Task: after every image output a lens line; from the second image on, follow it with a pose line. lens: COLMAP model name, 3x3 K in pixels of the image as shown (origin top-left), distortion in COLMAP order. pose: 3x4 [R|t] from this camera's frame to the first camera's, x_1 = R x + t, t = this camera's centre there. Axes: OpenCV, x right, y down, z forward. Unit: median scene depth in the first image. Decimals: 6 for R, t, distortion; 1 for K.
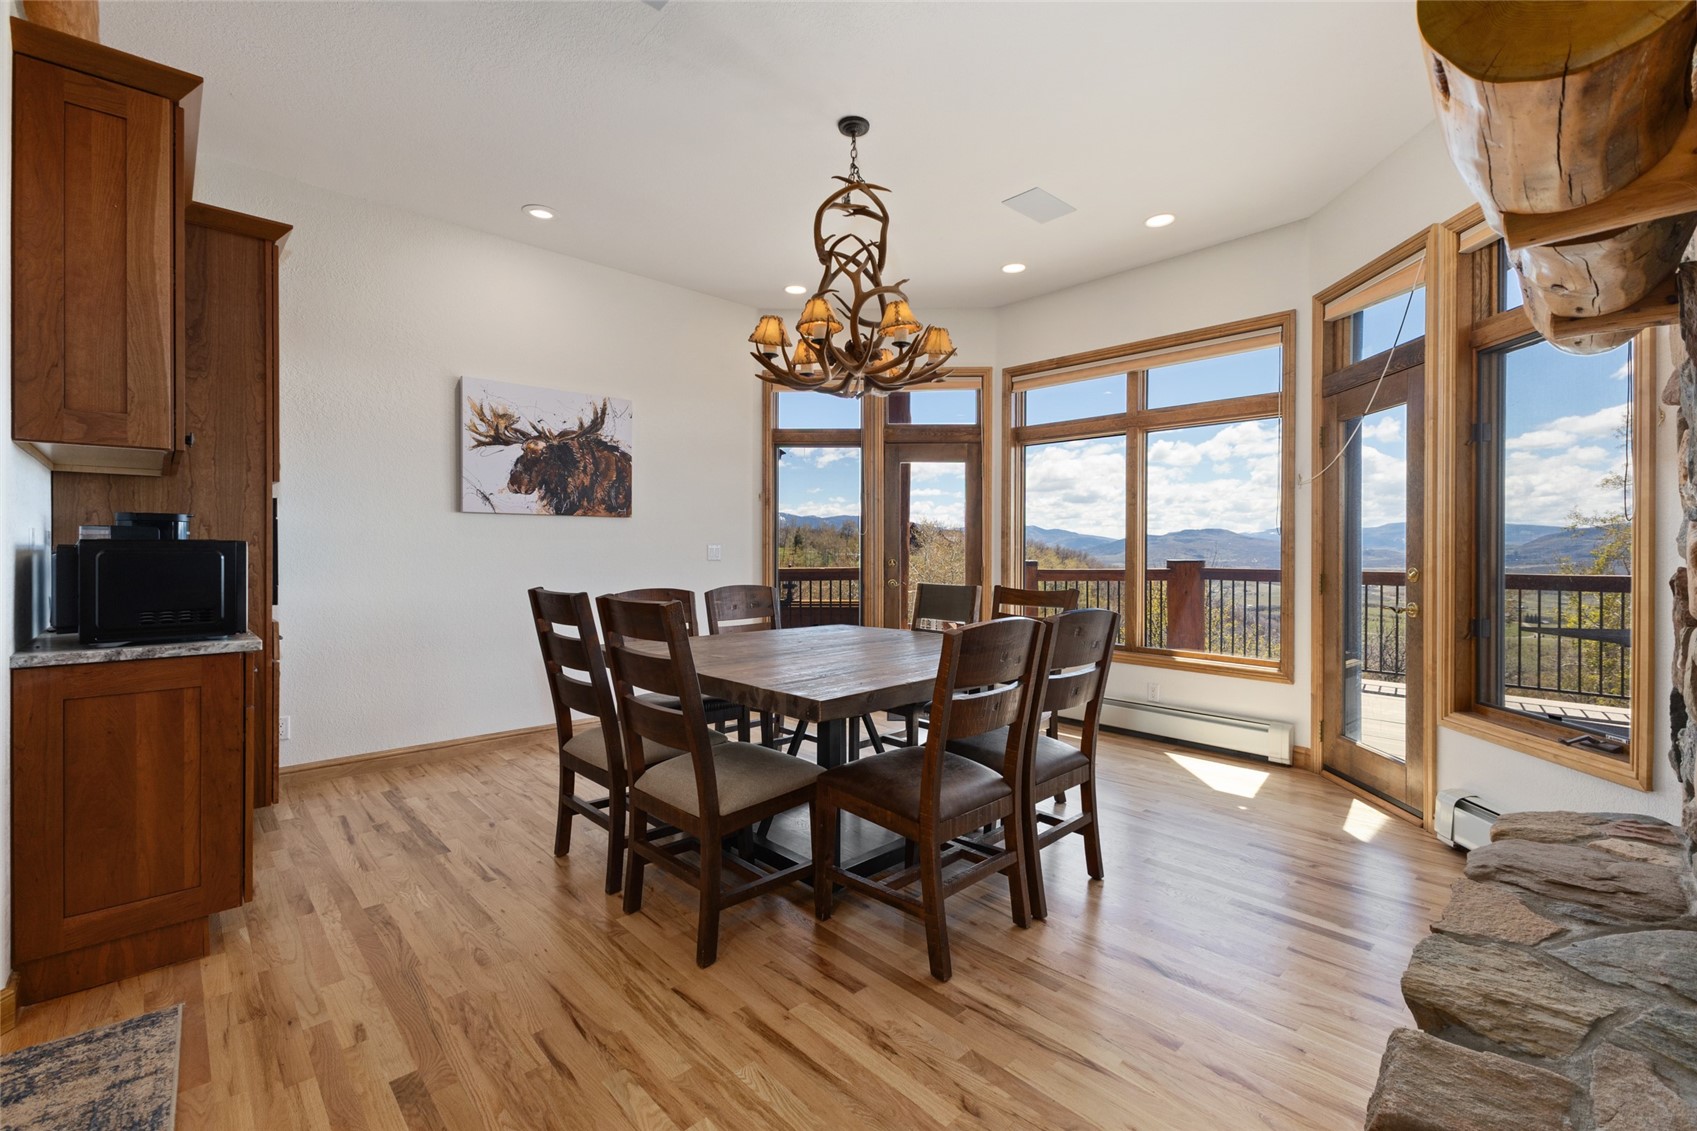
lens RADIAL K [[740.7, 0, 847.7], [0, 740.7, 549.0], [0, 0, 1]] dist [0.010409, -0.000346]
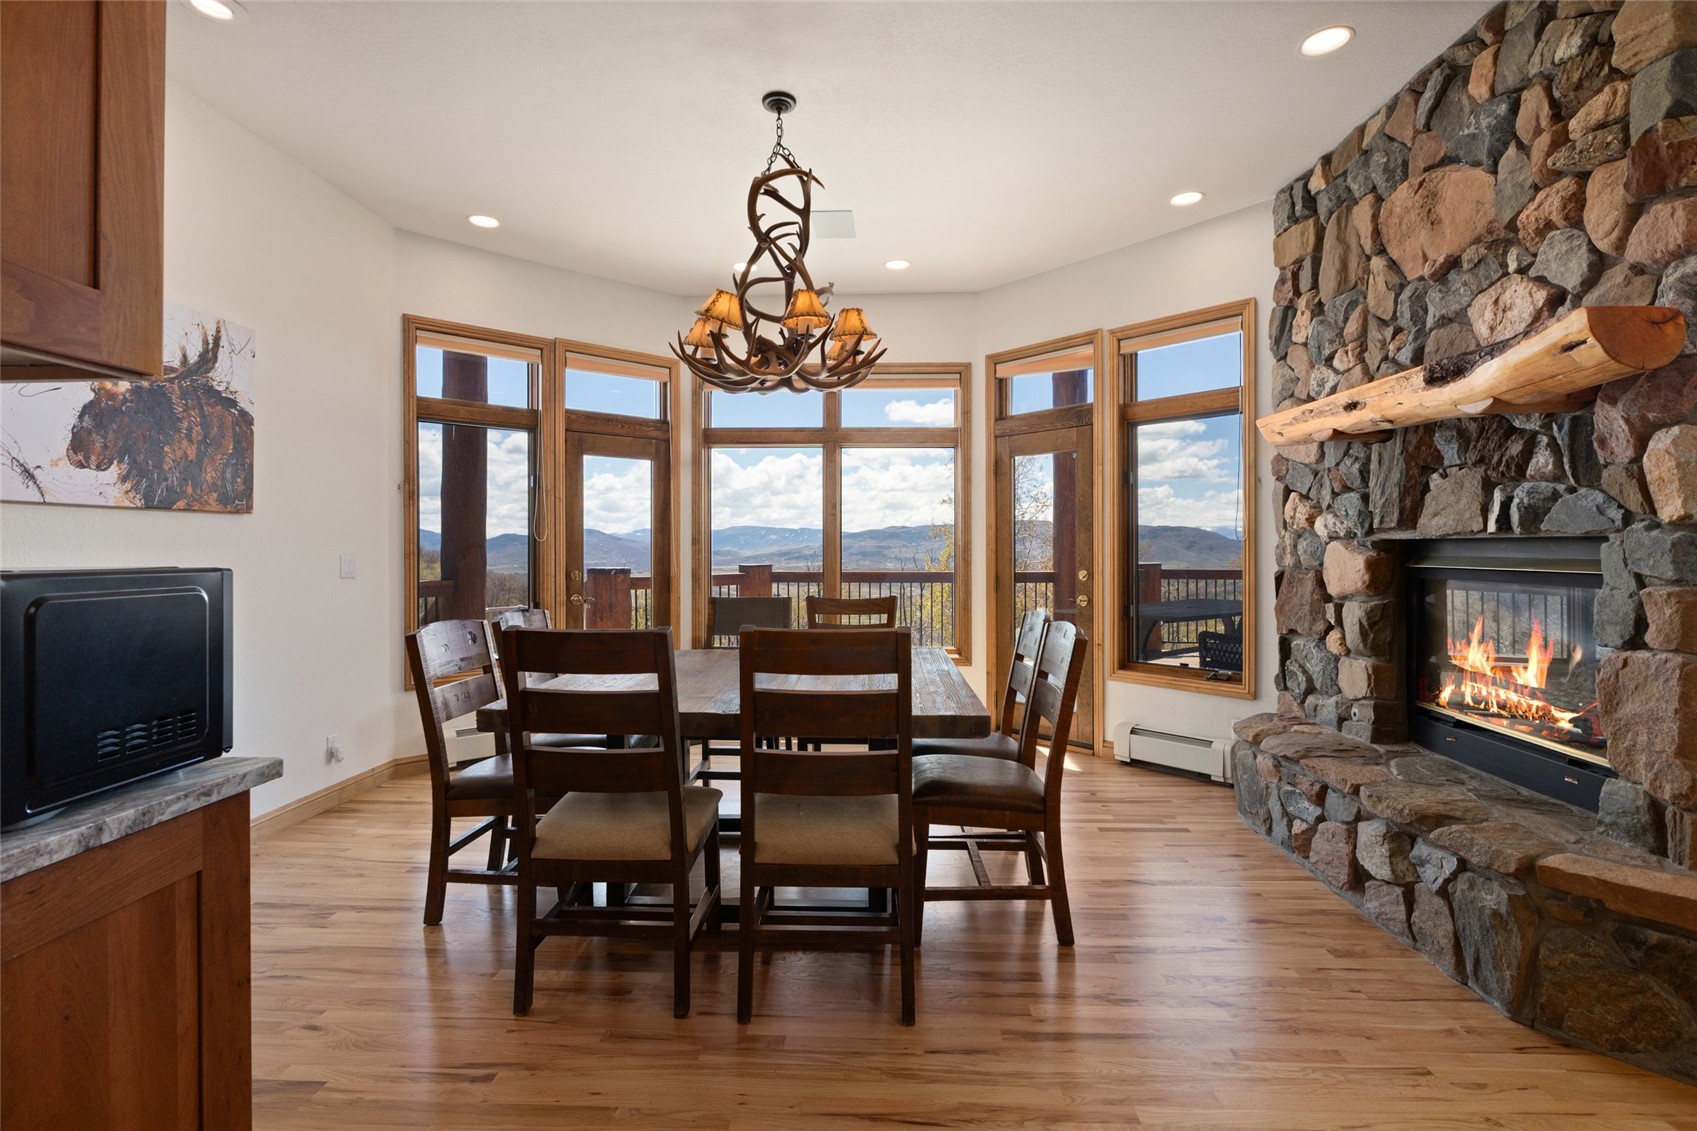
lens RADIAL K [[816.6, 0, 851.3], [0, 816.6, 544.9], [0, 0, 1]] dist [0.002932, -0.005508]
pose [[0.711451, -0.000302, 0.702736, -0.453883], [0.005249, 0.999974, -0.004884, -0.010924], [-0.702716, 0.007163, 0.711434, 0.156615]]
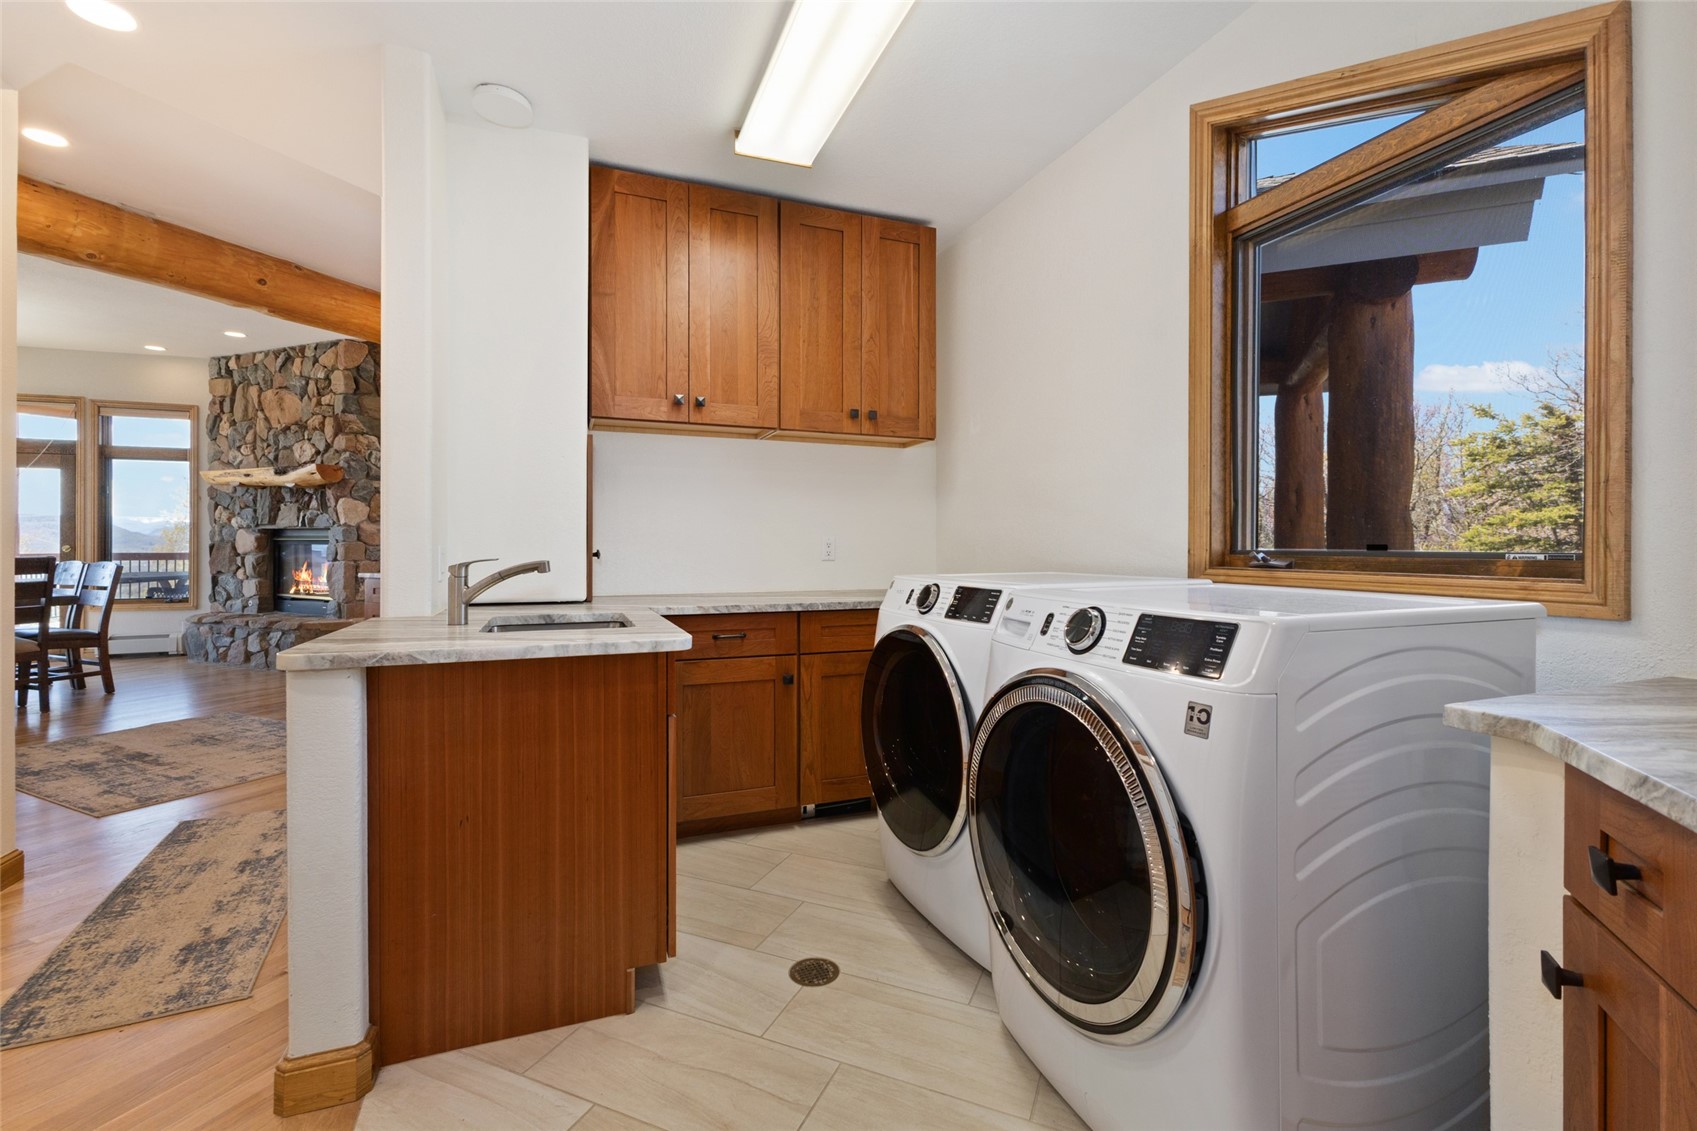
lens RADIAL K [[740.7, 0, 847.7], [0, 740.7, 549.0], [0, 0, 1]] dist [0.010409, -0.000346]
pose [[-0.392616, -0.008243, 0.919666, -1.606123], [-0.001759, 0.999965, 0.008212, 0.012088], [-0.919701, 0.001606, -0.392617, -0.195330]]
